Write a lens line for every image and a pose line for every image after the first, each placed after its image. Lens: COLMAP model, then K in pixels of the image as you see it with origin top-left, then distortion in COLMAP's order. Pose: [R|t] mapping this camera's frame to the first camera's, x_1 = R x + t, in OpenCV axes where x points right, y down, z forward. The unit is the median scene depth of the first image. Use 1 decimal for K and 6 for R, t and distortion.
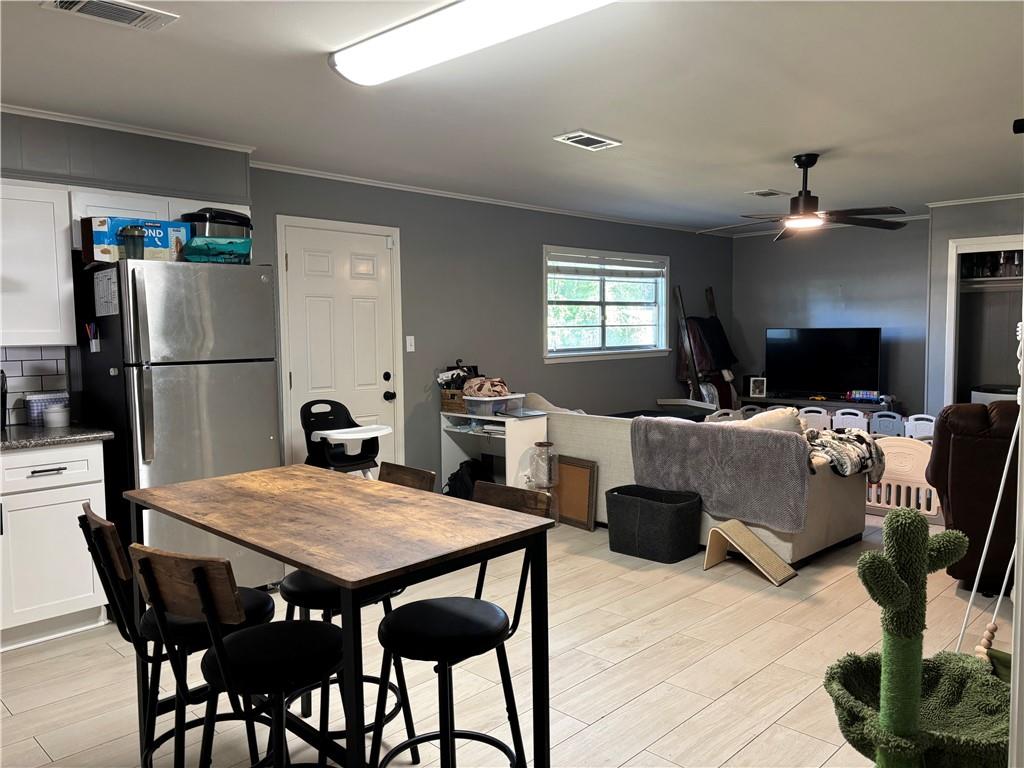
lens RADIAL K [[744.1, 0, 512.0], [0, 744.1, 384.0], [0, 0, 1]] dist [0.054435, -0.074150]
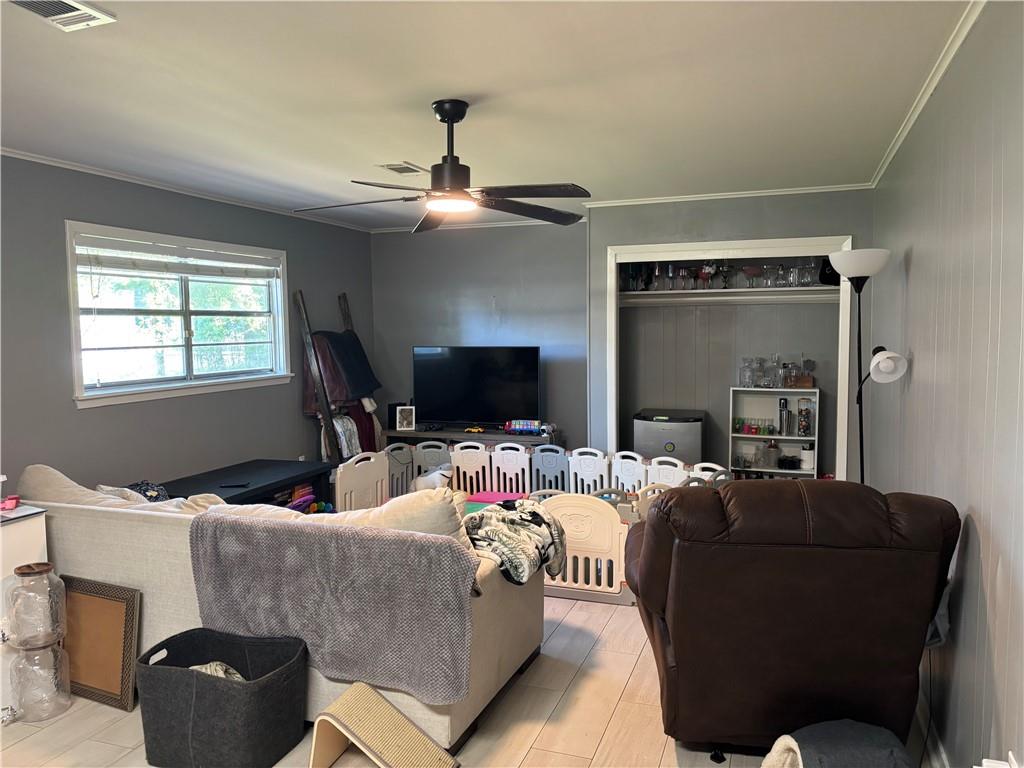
lens RADIAL K [[744.1, 0, 512.0], [0, 744.1, 384.0], [0, 0, 1]] dist [0.054435, -0.074150]
pose [[0.902052, -0.030325, 0.430560, 0.101717], [0.030914, 0.999506, 0.005631, -0.039904], [-0.430518, 0.008231, 0.902544, 0.261716]]
